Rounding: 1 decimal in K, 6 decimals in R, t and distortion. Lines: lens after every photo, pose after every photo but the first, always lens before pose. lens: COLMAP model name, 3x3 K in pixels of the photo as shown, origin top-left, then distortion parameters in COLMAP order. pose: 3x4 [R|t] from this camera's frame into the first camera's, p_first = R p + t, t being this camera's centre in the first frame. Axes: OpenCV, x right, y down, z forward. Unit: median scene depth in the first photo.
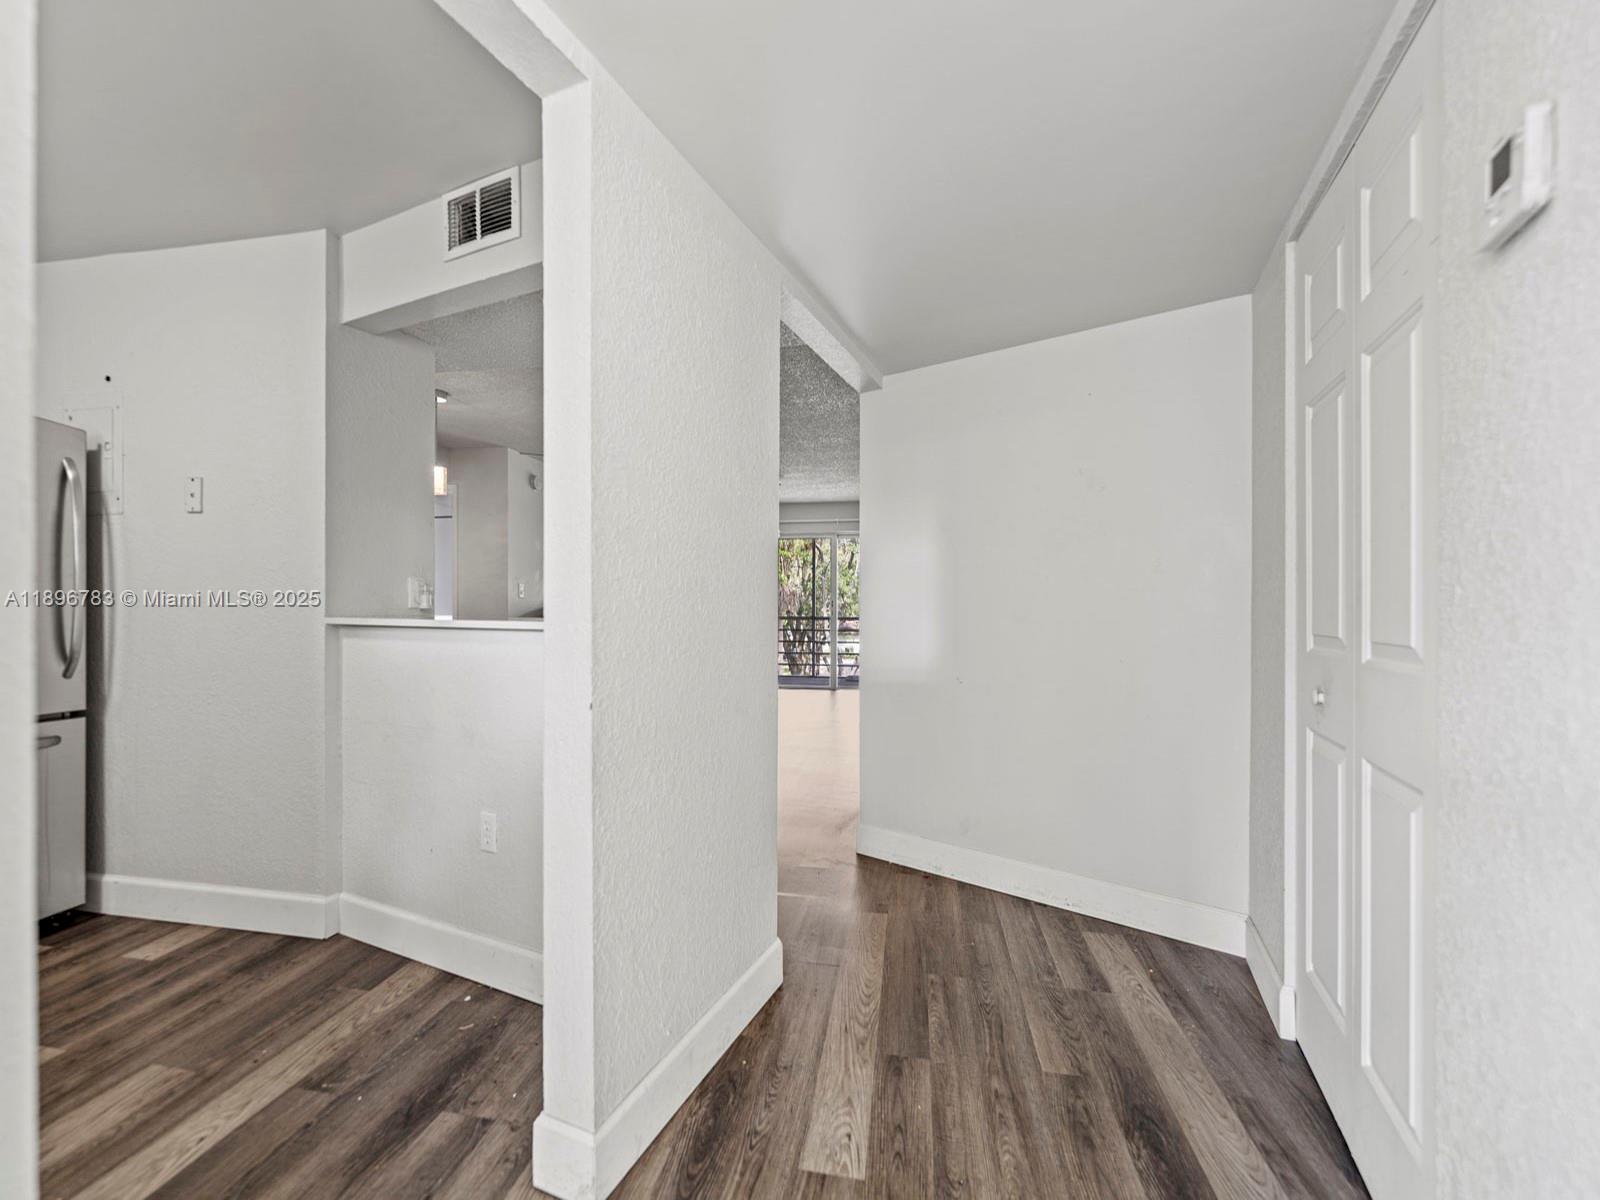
lens RADIAL K [[646.1, 0, 799.3], [0, 646.1, 603.3], [0, 0, 1]] dist [-0.001400, 0.000194]
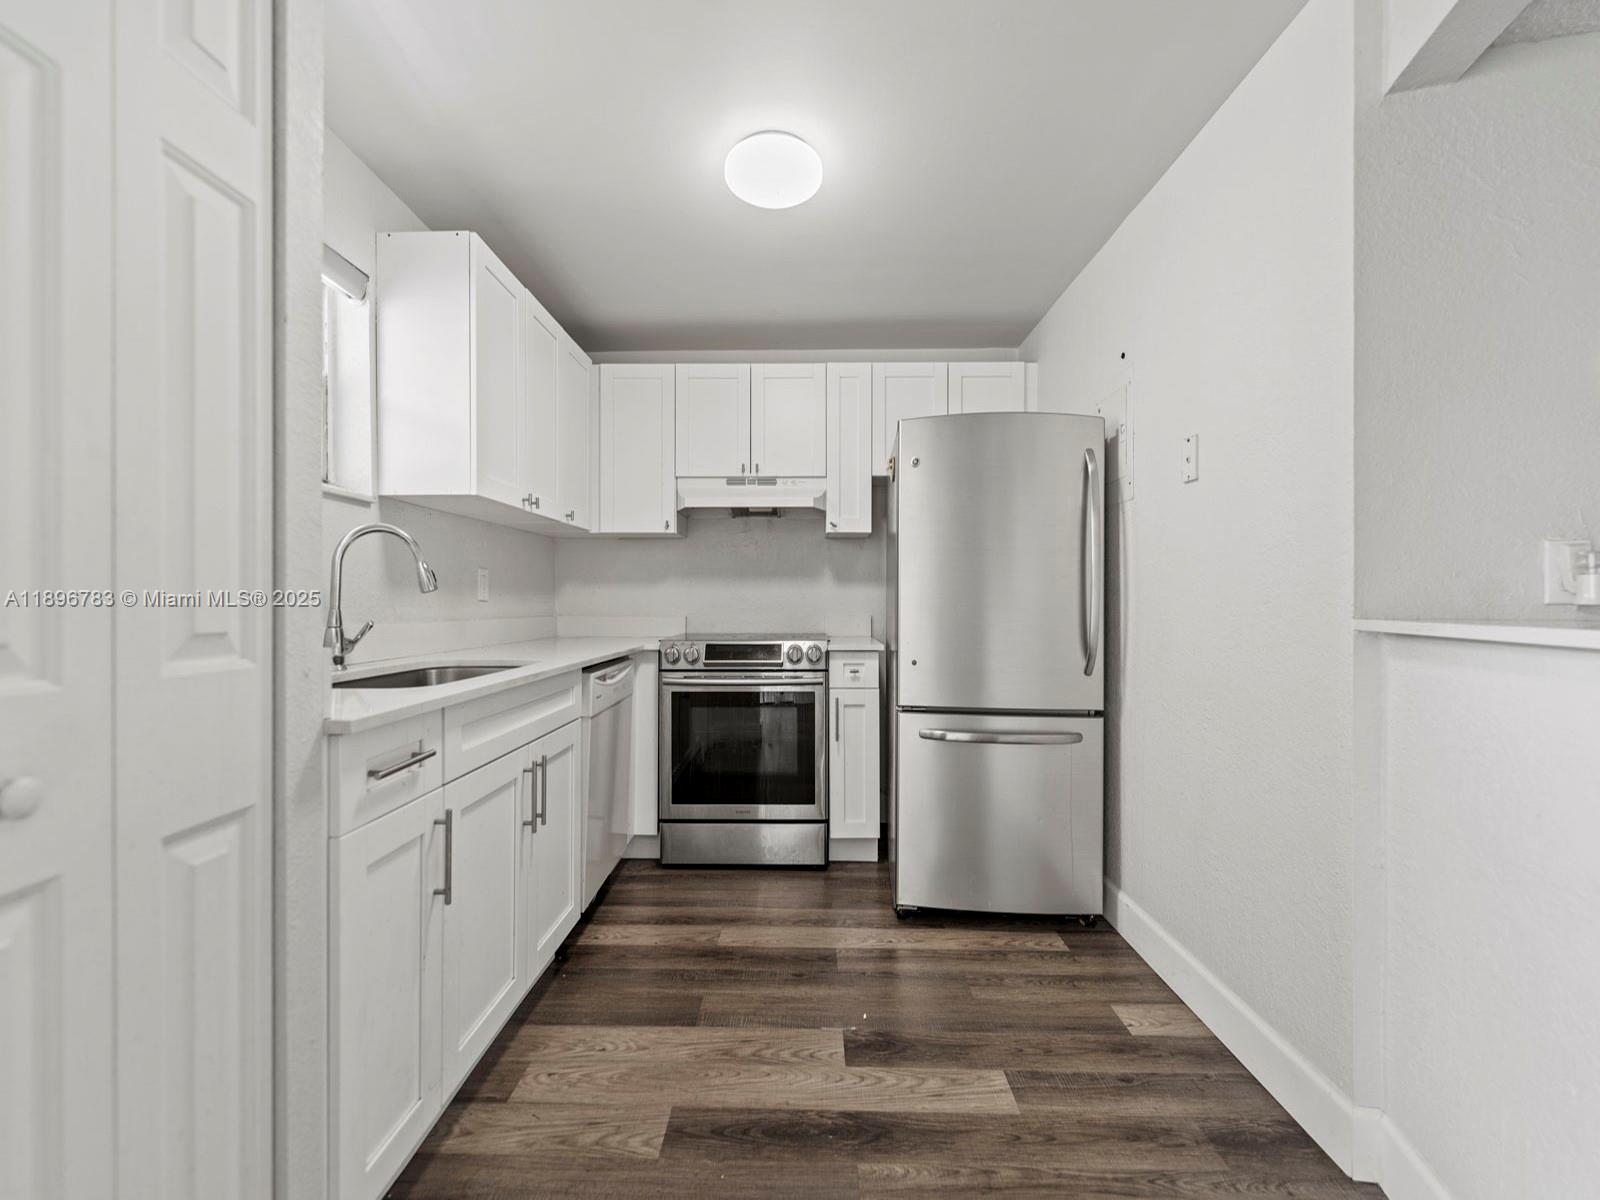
lens RADIAL K [[646.1, 0, 798.4], [0, 646.1, 601.5], [0, 0, 1]] dist [-0.001400, 0.000194]
pose [[0.150274, -0.003163, -0.988639, -0.237322], [0.000375, 0.999995, -0.003143, 0.008099], [0.988644, 0.000101, 0.150274, 0.420610]]
